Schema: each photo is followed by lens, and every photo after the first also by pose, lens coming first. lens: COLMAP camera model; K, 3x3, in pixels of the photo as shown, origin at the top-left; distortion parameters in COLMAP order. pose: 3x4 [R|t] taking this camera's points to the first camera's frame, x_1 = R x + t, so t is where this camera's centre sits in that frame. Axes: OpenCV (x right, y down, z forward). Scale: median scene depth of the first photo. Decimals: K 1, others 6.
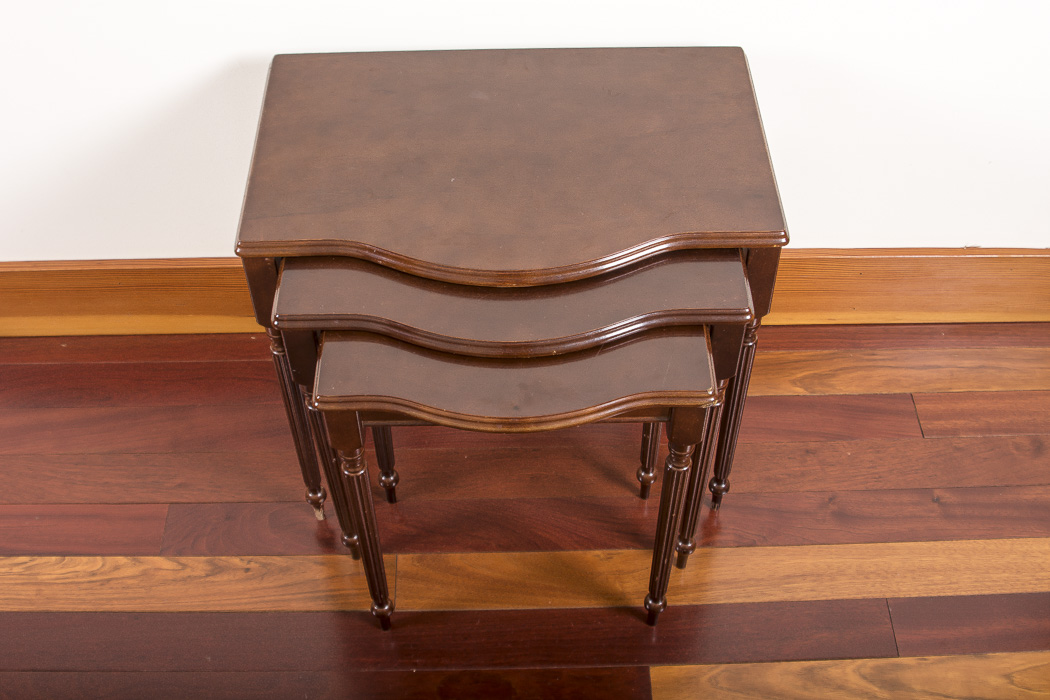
lens RADIAL K [[1279.3, 0, 517.3], [0, 1279.3, 348.0], [0, 0, 1]] dist [-0.125585, 0.000000]
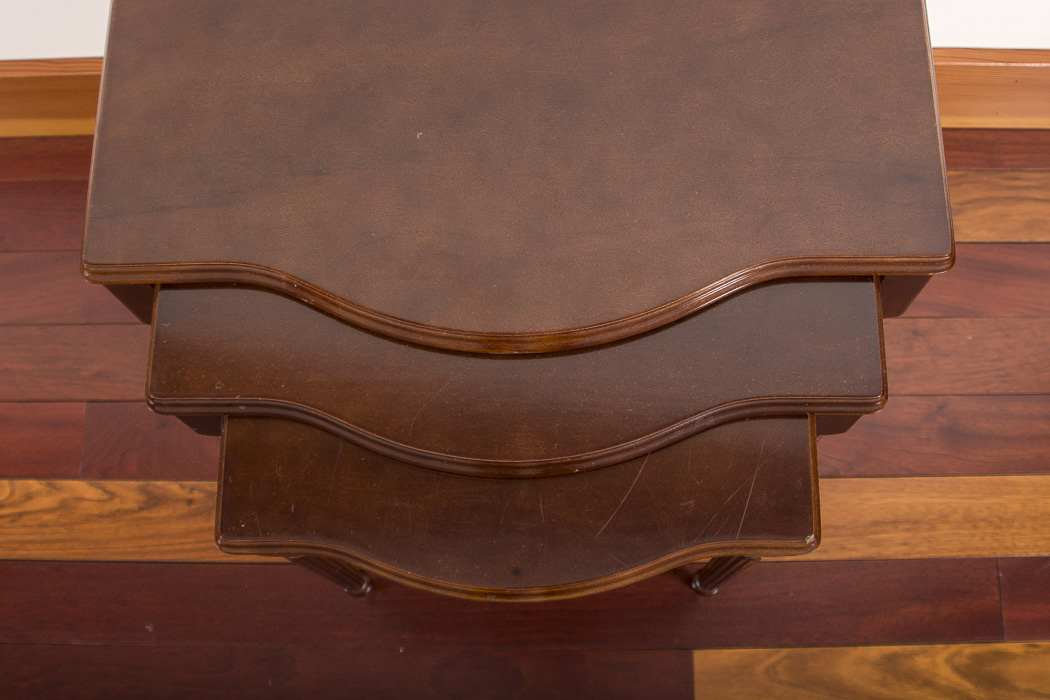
lens RADIAL K [[1279.3, 0, 528.5], [0, 1279.3, 347.6], [0, 0, 1]] dist [-0.125585, 0.000000]
pose [[0.999777, 0.009709, -0.018764, 0.012491], [-0.000839, 0.905687, 0.423945, -0.251109], [0.021111, -0.423835, 0.905493, 0.334345]]
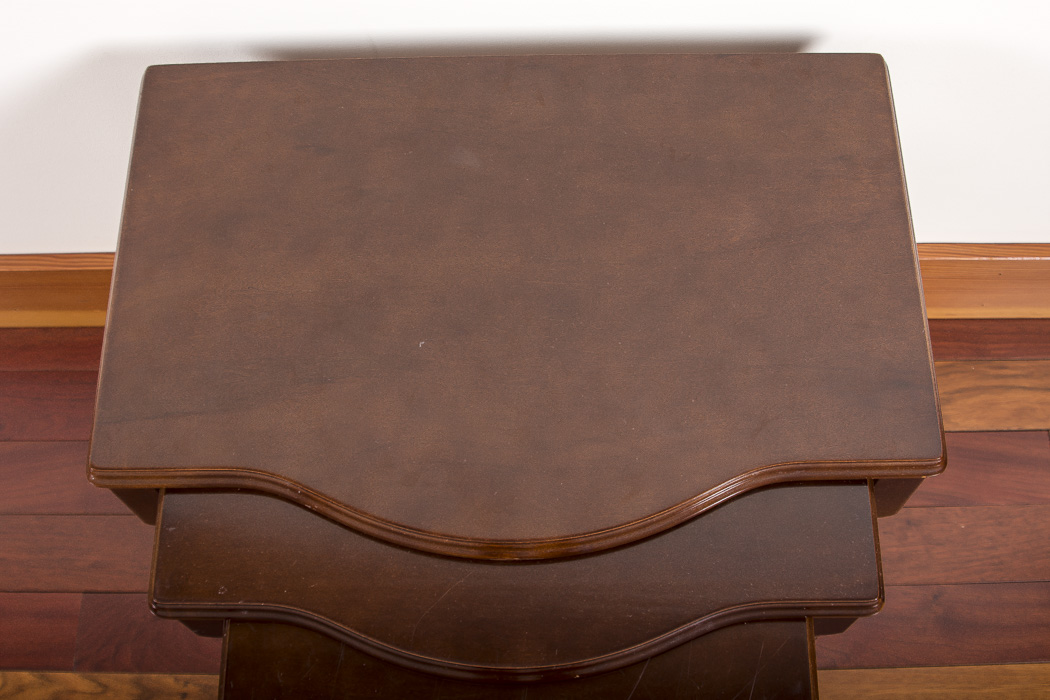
lens RADIAL K [[1279.3, 0, 525.6], [0, 1279.3, 349.4], [0, 0, 1]] dist [-0.125585, 0.000000]
pose [[0.999892, 0.005577, -0.013575, 0.008159], [-0.001224, 0.953450, 0.301549, -0.268286], [0.014625, -0.301500, 0.953354, 0.330704]]
